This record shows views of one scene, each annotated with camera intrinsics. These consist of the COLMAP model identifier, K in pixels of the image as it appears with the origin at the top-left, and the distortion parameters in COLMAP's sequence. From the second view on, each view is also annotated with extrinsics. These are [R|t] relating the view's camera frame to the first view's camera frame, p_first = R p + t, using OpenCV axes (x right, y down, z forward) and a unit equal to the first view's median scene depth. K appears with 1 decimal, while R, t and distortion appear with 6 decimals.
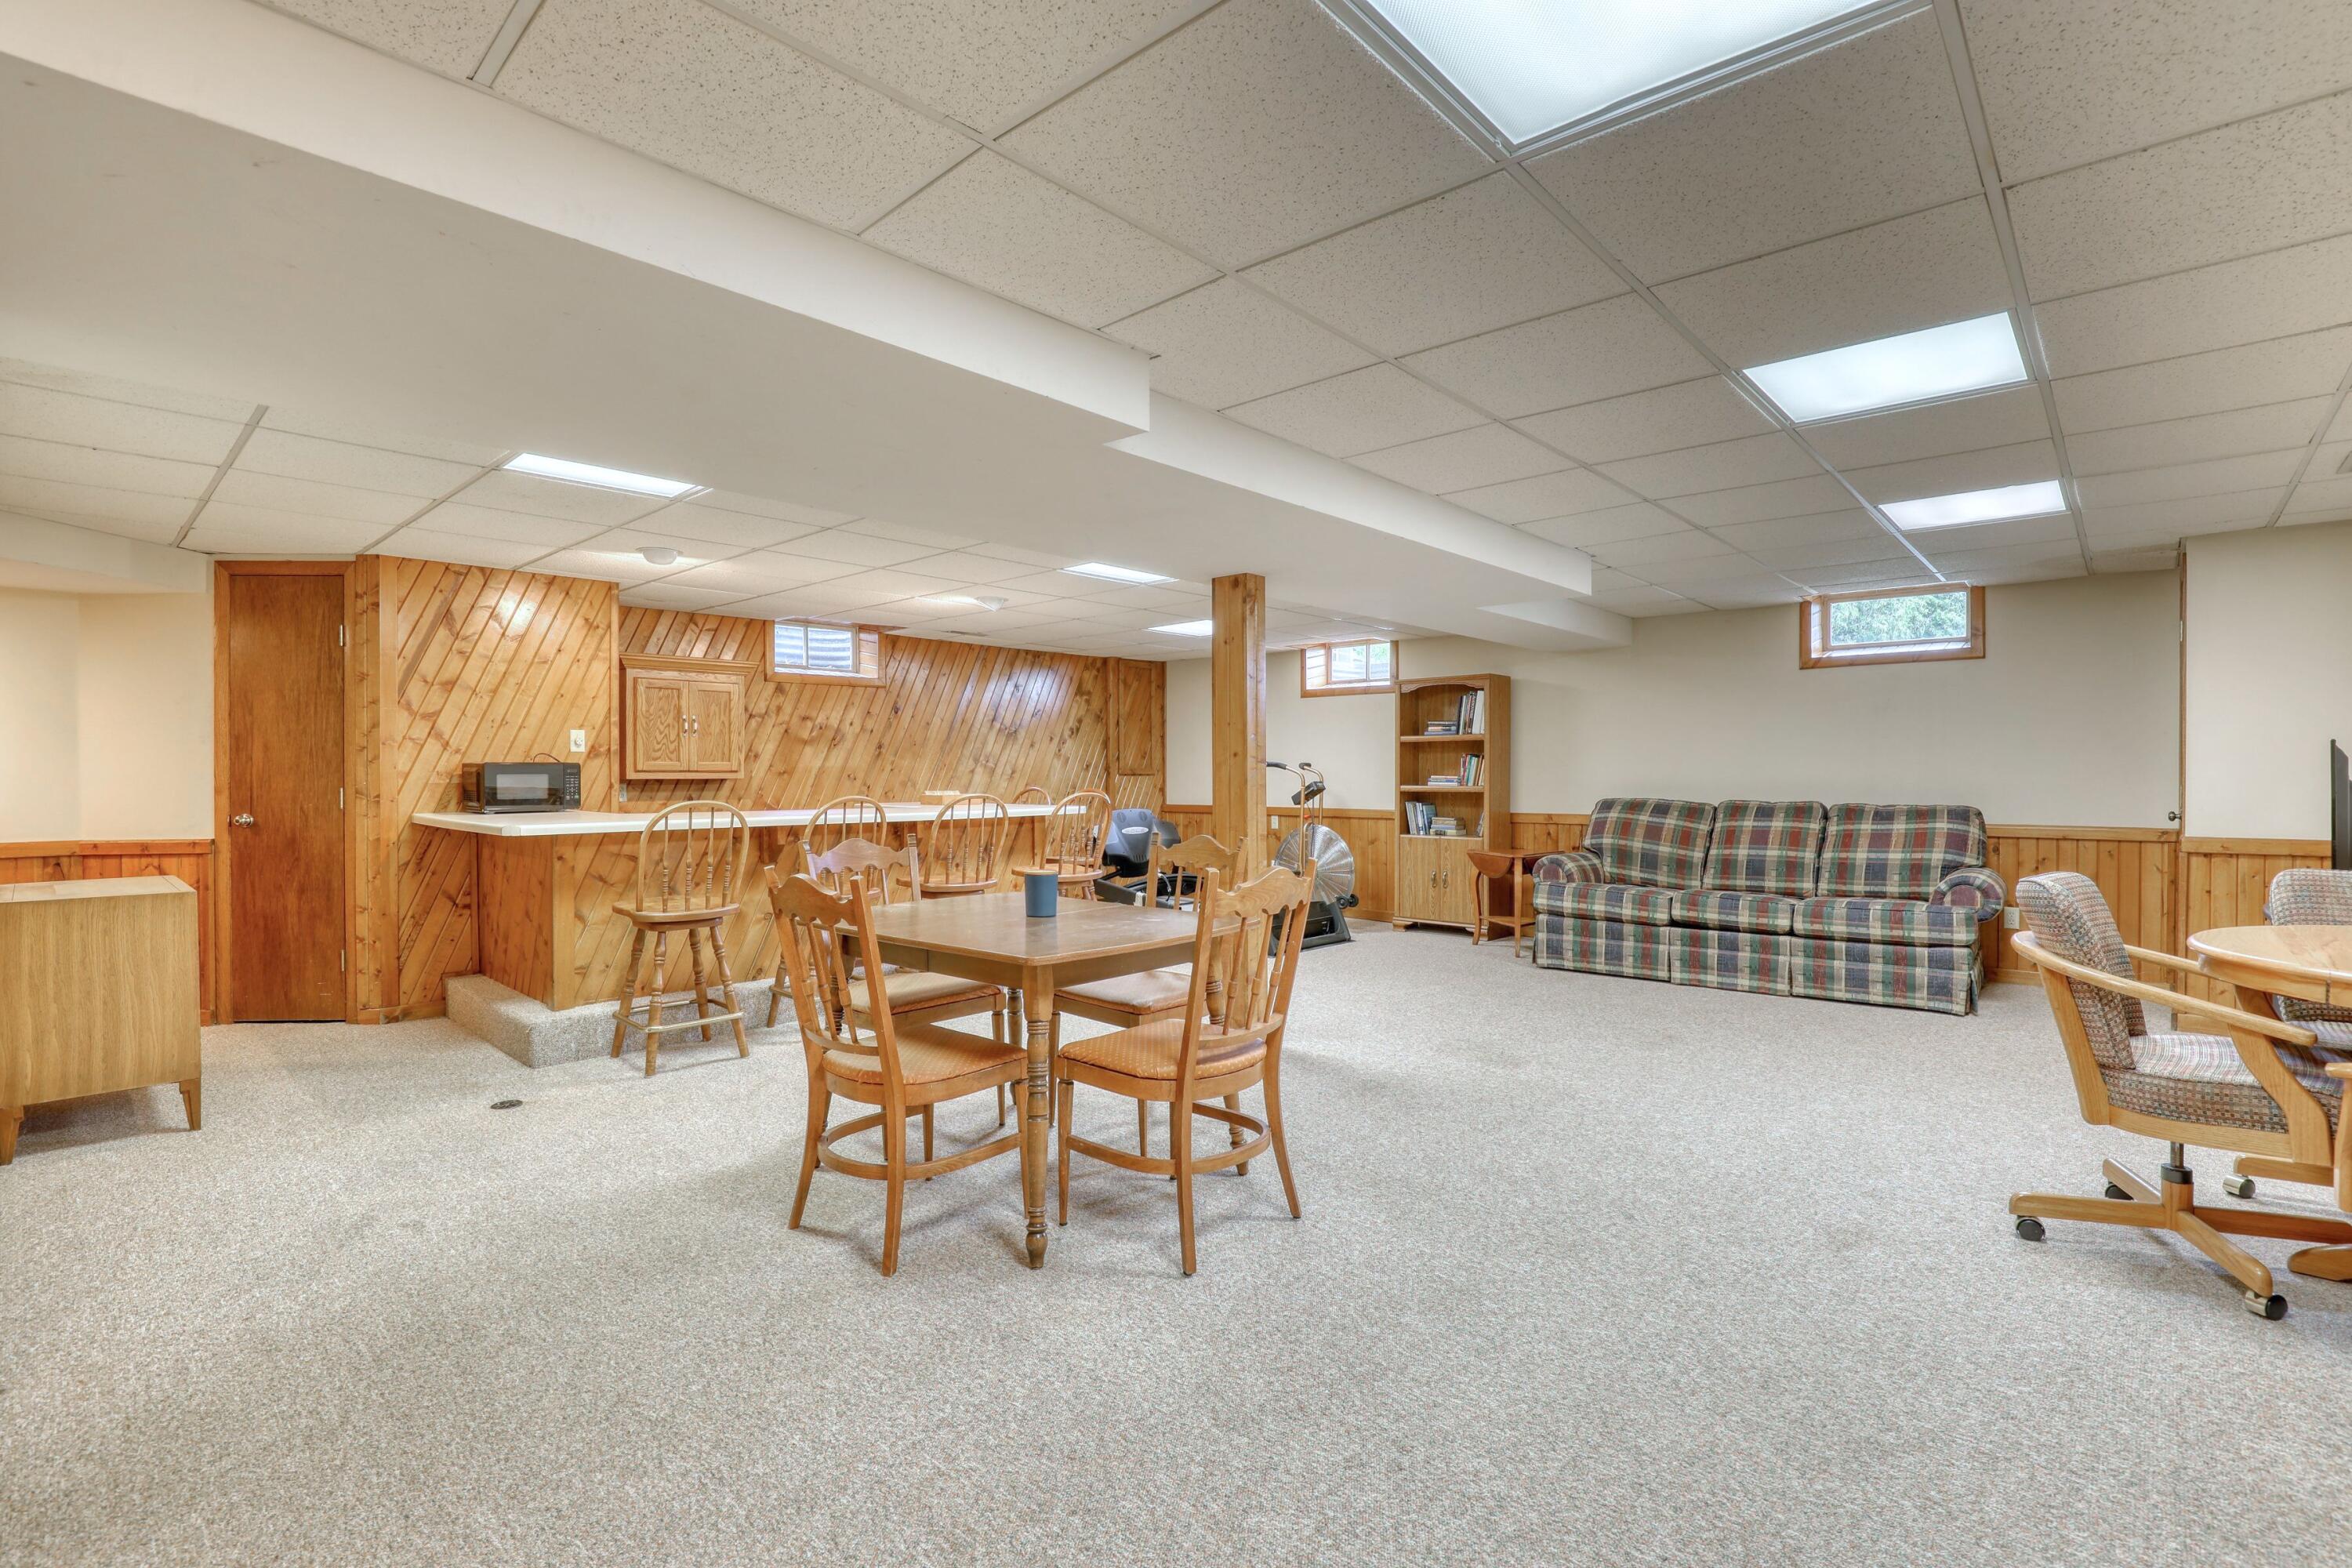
lens RADIAL K [[1091.5, 0, 1174.8], [0, 1091.5, 779.7], [0, 0, 1]] dist [-0.024866, 0.001289]
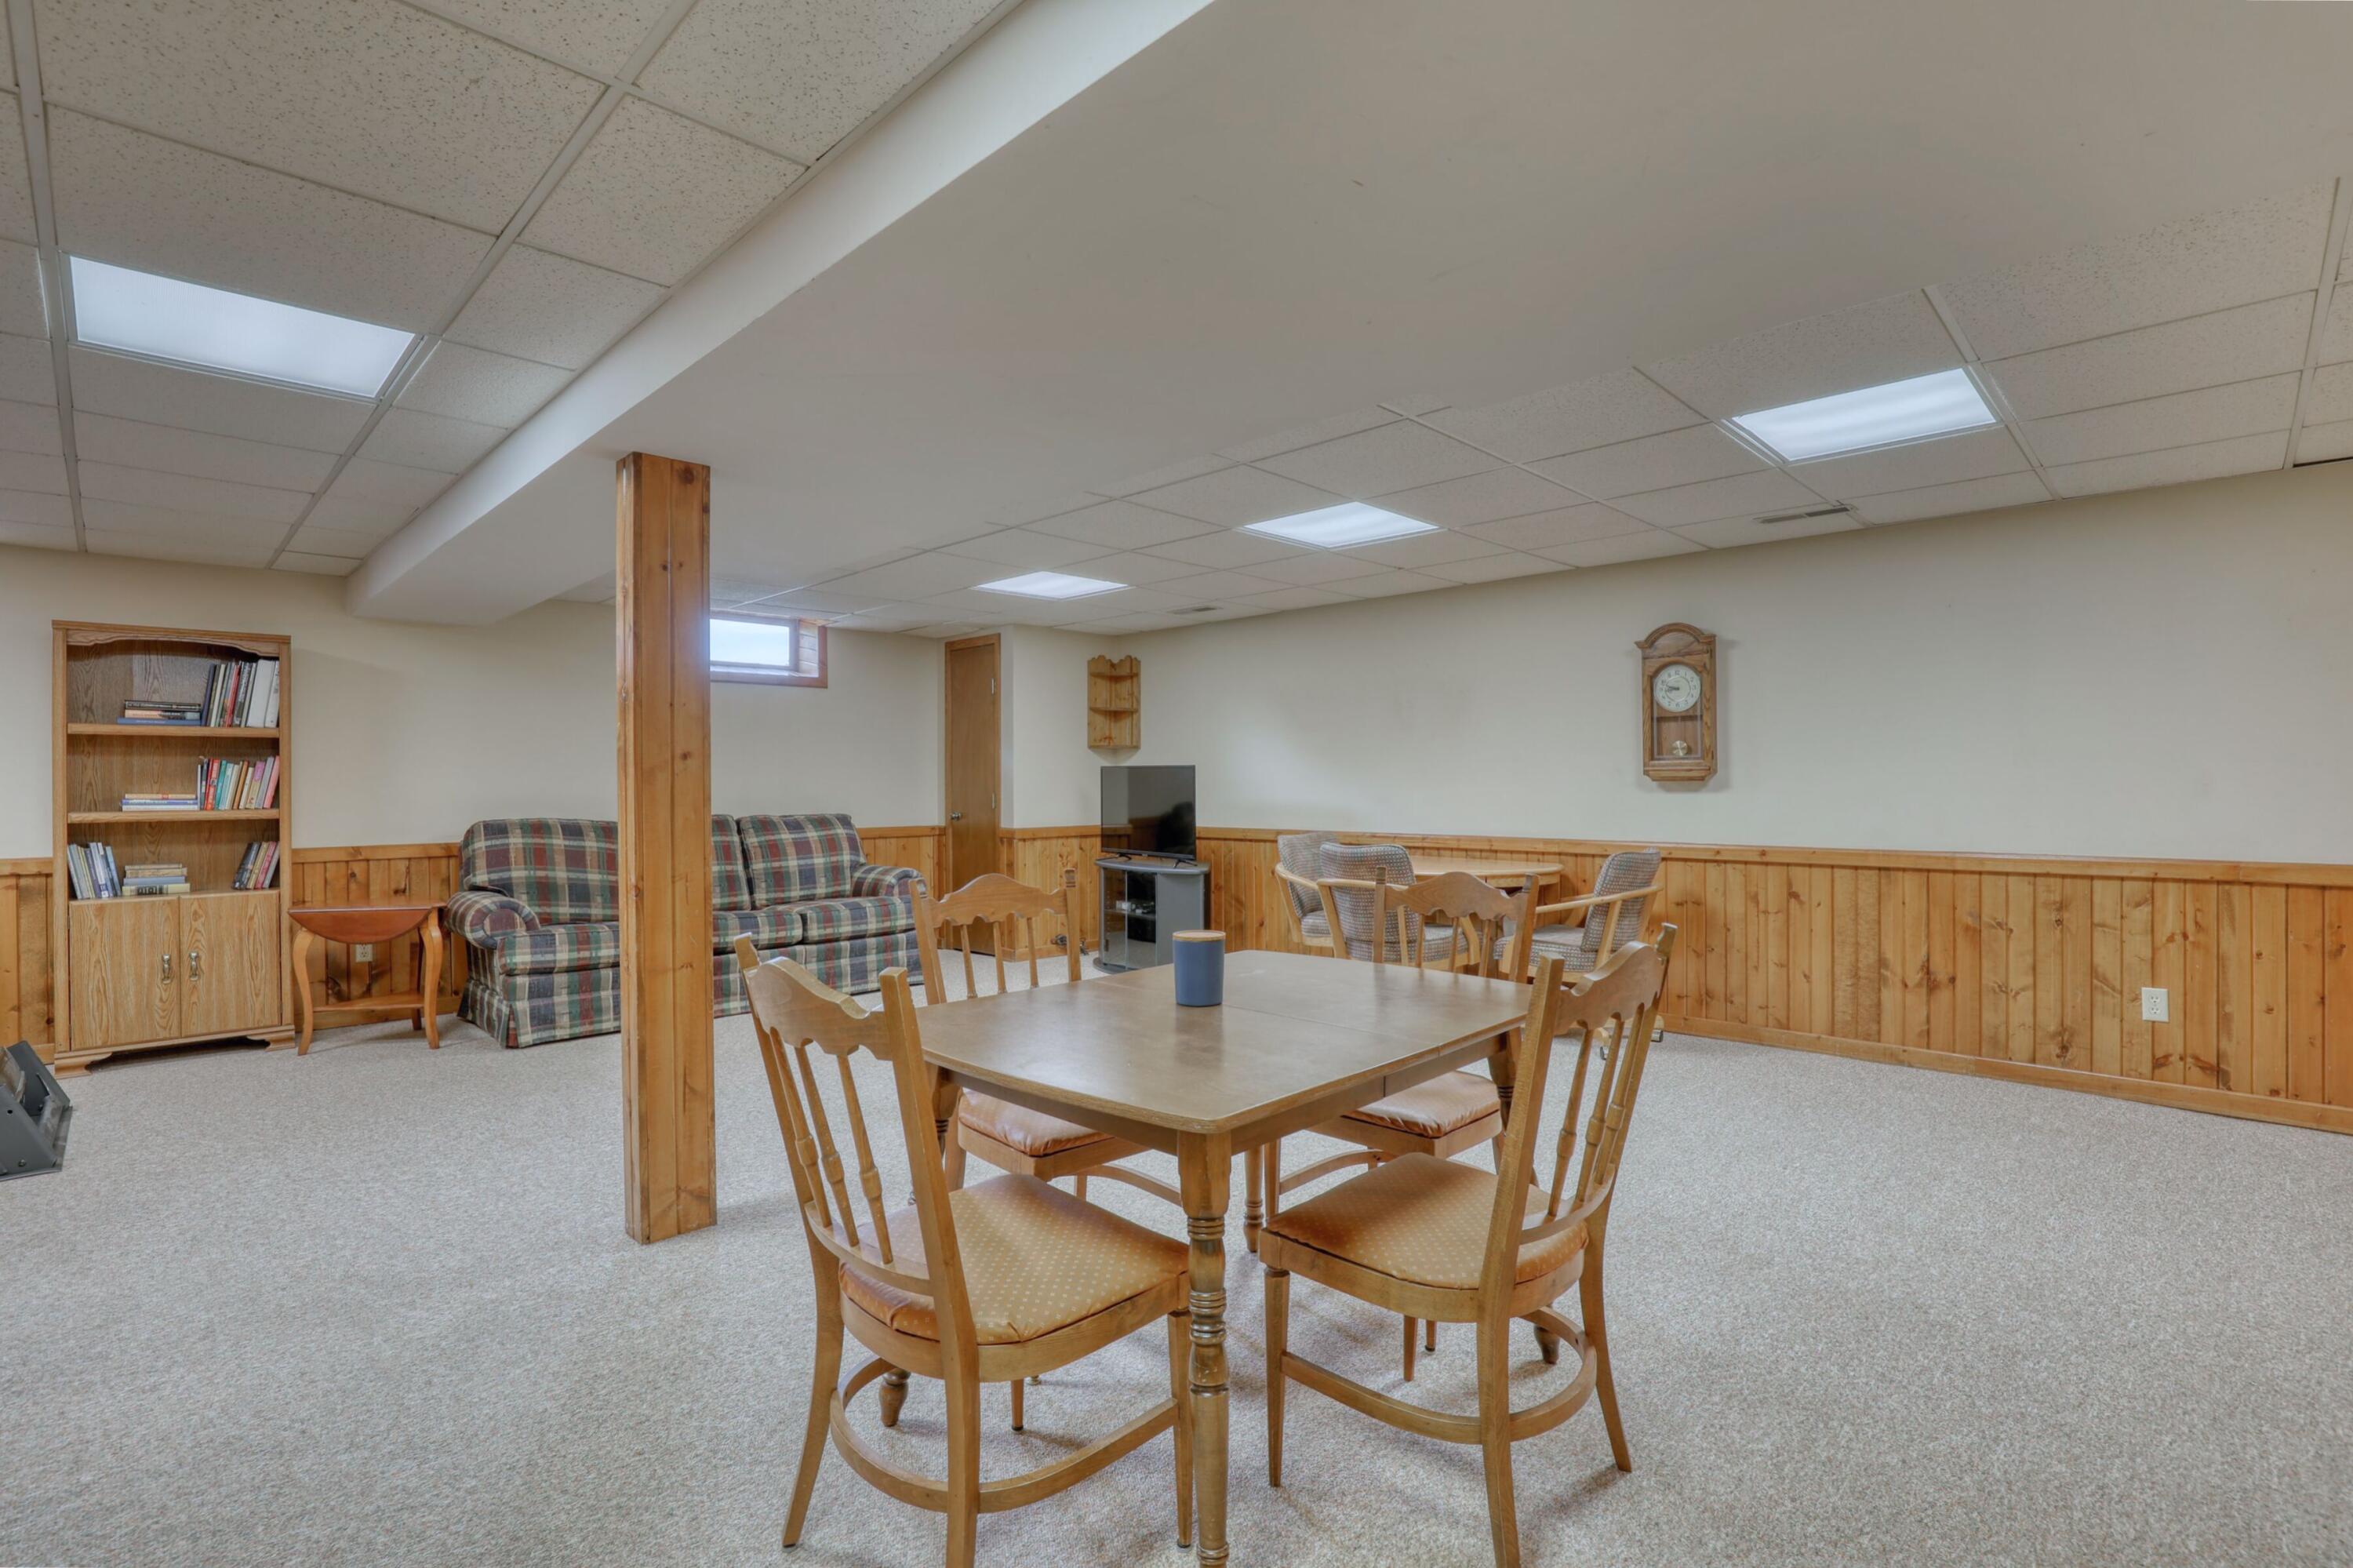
lens RADIAL K [[1092.0, 0, 1172.8], [0, 1092.0, 783.0], [0, 0, 1]] dist [-0.024866, 0.001289]
pose [[0.051587, 0.006742, 0.998646, -0.370706], [0.017256, 0.999822, -0.007642, 0.005347], [-0.998519, 0.017627, 0.051461, 0.506210]]
